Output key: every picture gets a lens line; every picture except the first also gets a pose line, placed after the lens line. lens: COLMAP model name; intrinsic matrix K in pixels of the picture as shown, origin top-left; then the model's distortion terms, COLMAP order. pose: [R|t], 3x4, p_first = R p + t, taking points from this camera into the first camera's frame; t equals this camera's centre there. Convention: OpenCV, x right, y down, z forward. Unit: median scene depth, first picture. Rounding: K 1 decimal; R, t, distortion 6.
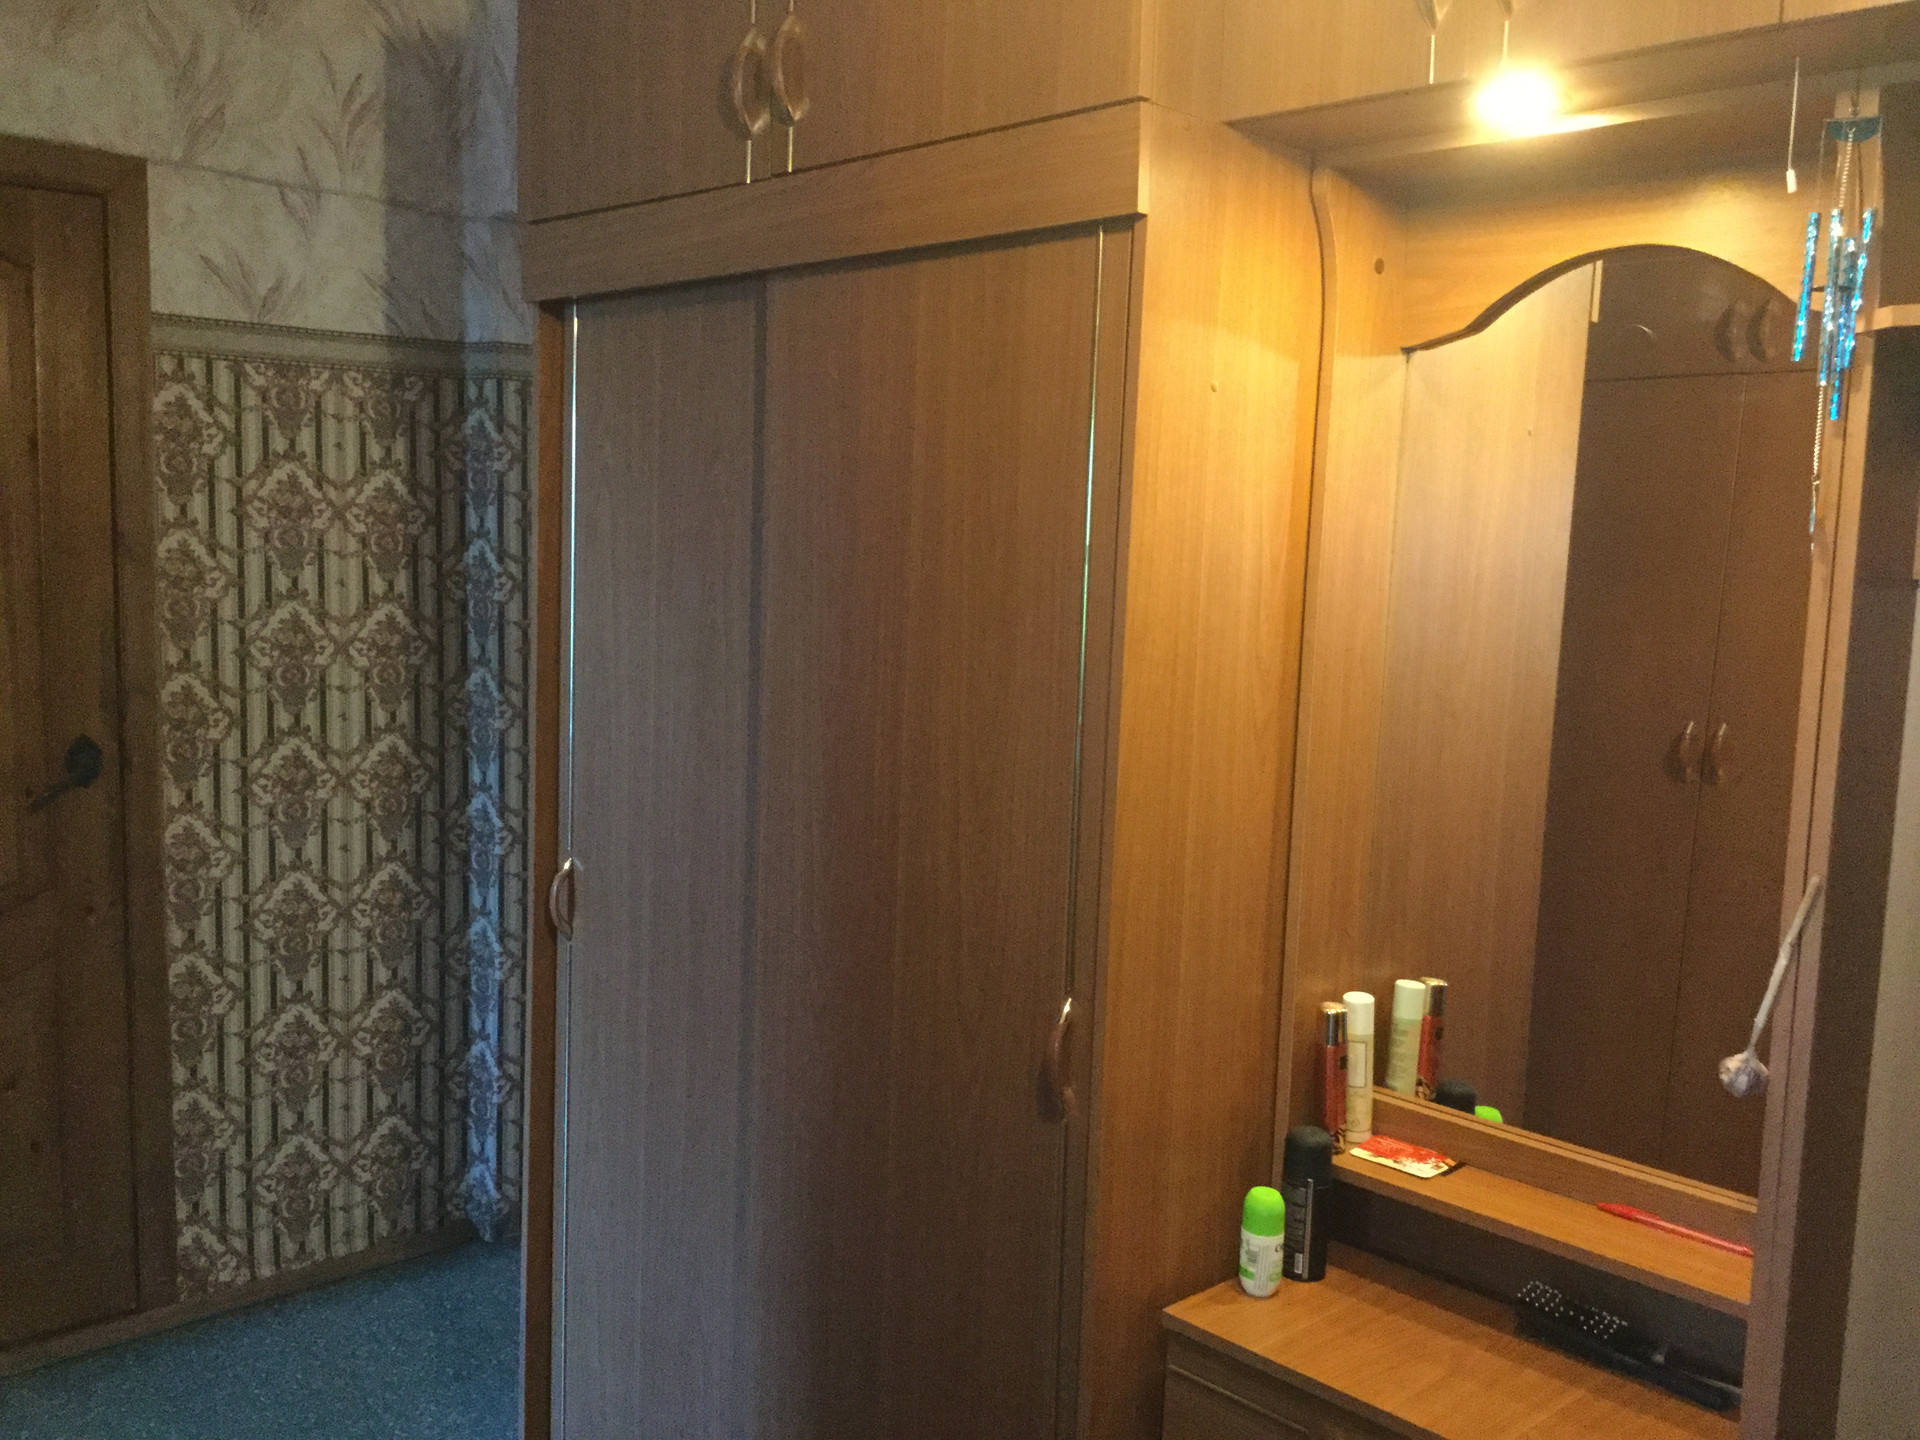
lens RADIAL K [[1750.4, 0, 1061.5], [0, 1750.4, 721.3], [0, 0, 1]] dist [0.060536, -0.122726]
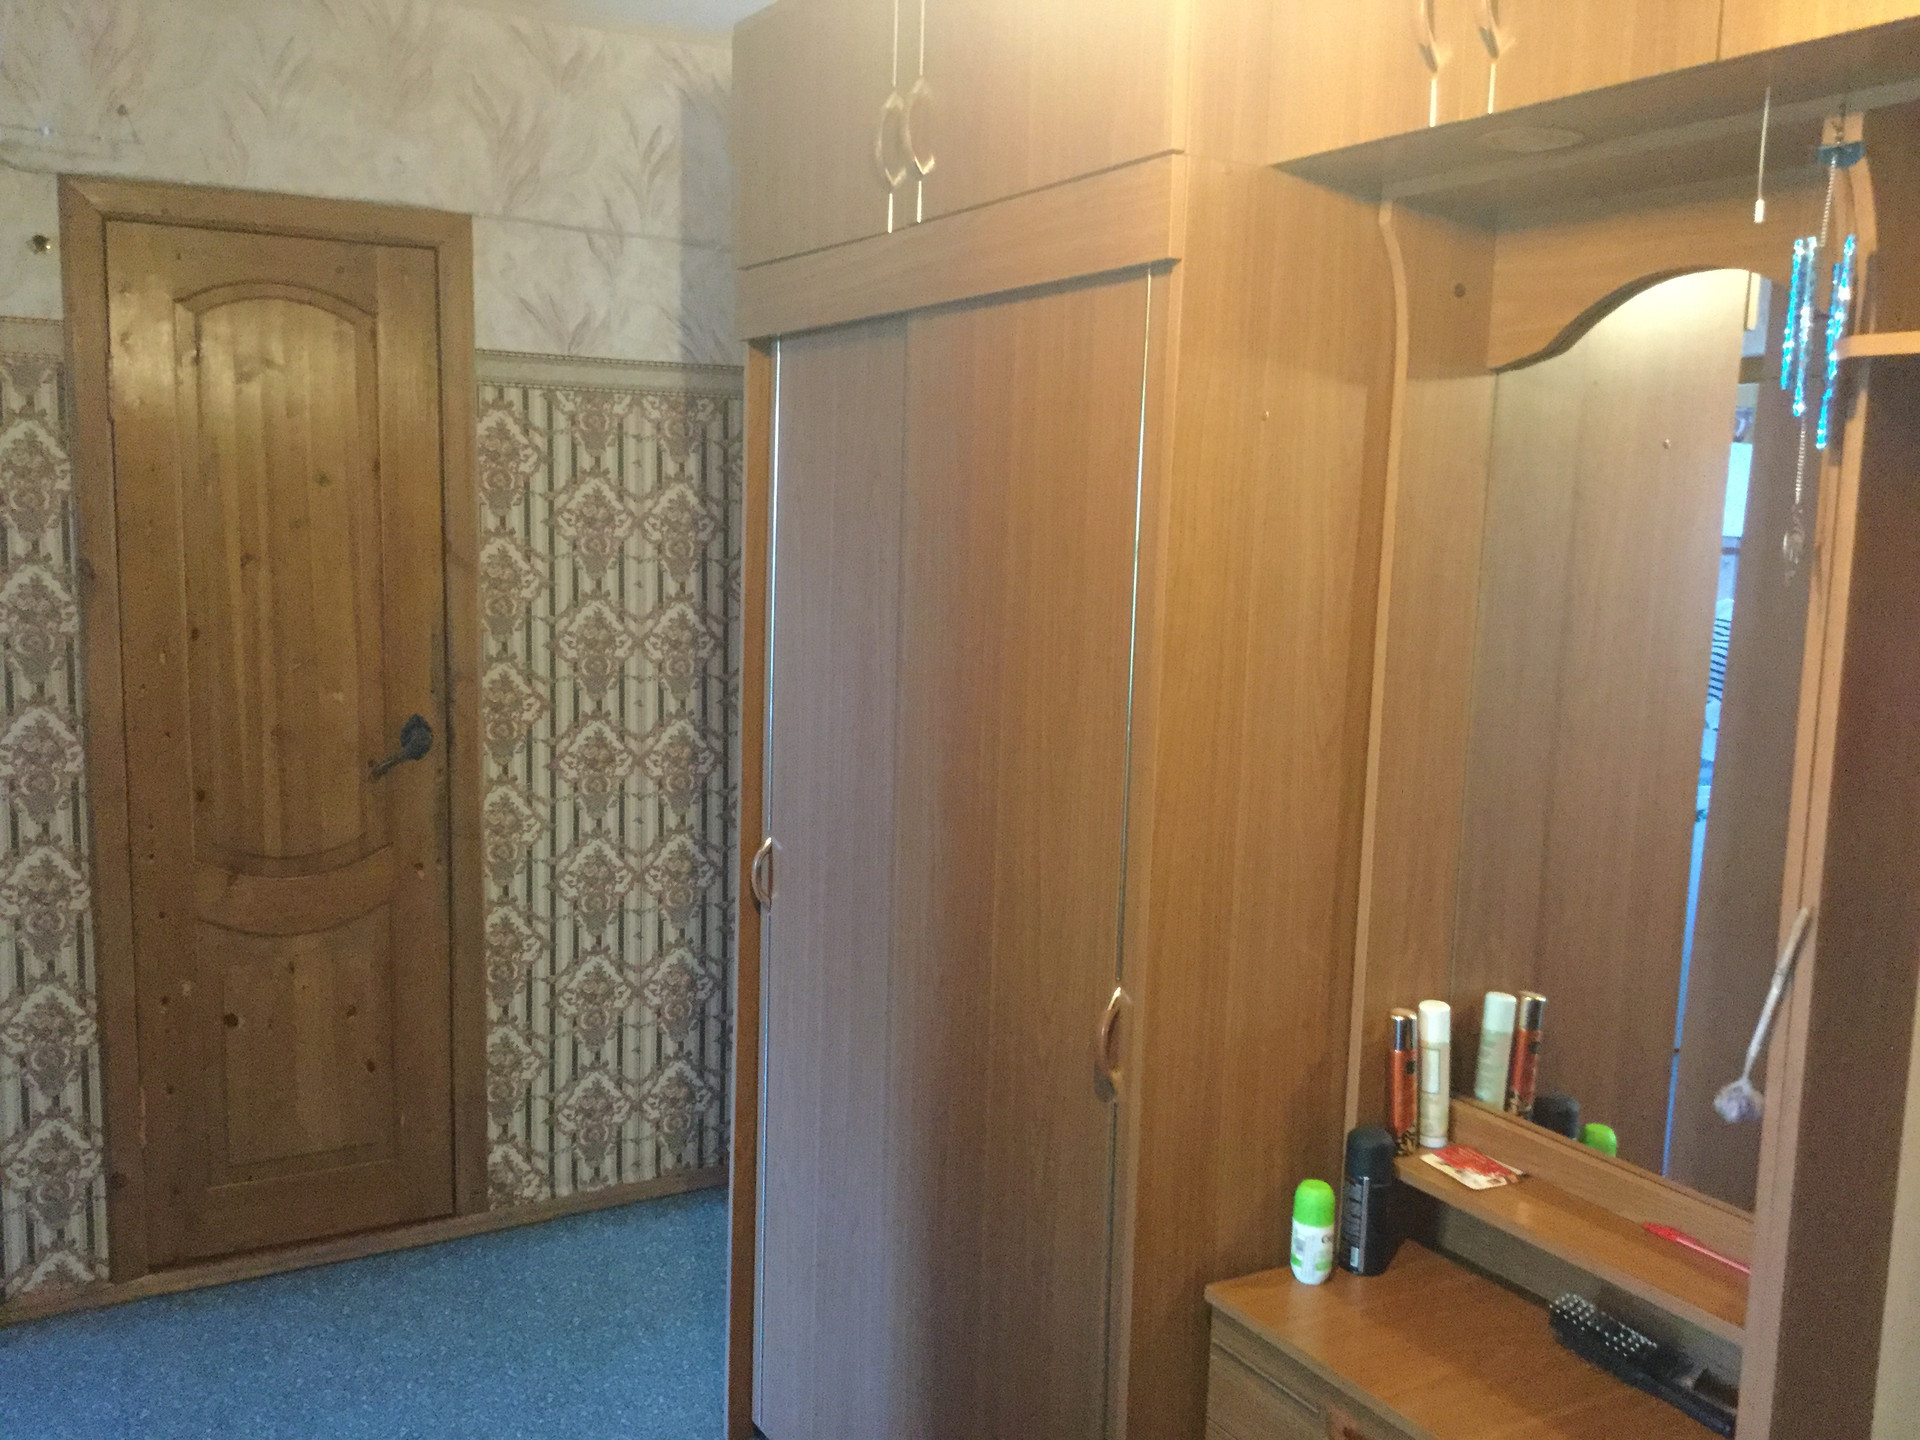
lens RADIAL K [[1750.4, 0, 1037.5], [0, 1750.4, 724.9], [0, 0, 1]] dist [0.060536, -0.122726]
pose [[0.971351, 0.025063, -0.236326, 0.111364], [-0.023152, 0.999673, 0.010856, -0.007327], [0.236520, -0.005073, 0.971613, -0.029722]]
